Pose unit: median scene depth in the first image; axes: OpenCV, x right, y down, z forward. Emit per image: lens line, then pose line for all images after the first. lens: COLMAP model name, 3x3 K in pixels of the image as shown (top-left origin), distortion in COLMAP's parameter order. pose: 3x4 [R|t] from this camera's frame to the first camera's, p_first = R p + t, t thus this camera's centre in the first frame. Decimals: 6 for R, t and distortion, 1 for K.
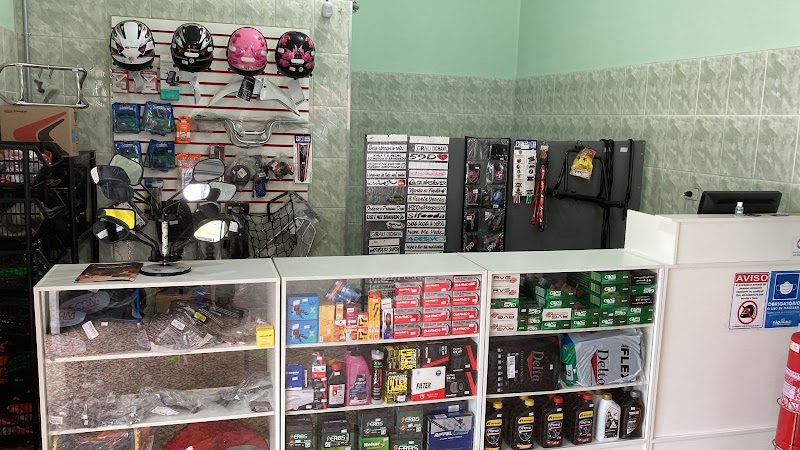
lens RADIAL K [[671.5, 0, 398.3], [0, 671.5, 226.0], [0, 0, 1]] dist [0.060909, -0.002654]
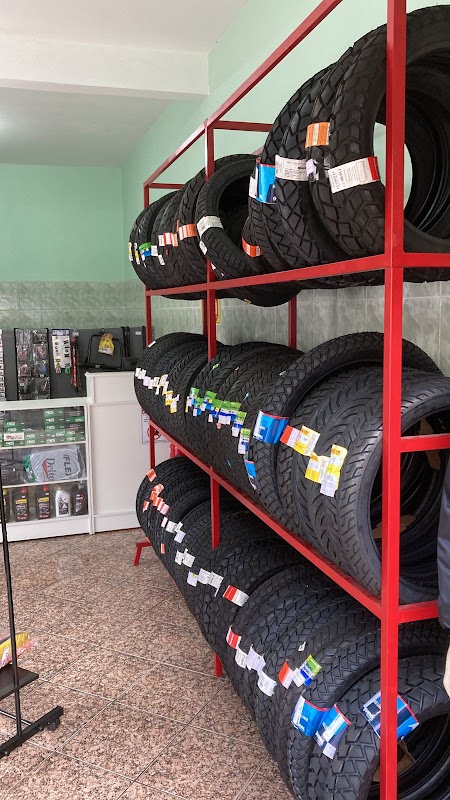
lens RADIAL K [[671.5, 0, 226.5], [0, 671.5, 398.1], [0, 0, 1]] dist [0.060909, -0.002654]
pose [[0.998744, -0.046575, 0.018475, 0.677610], [0.047037, 0.998569, -0.025437, 0.098015], [-0.017264, 0.026274, 0.999506, -0.597070]]
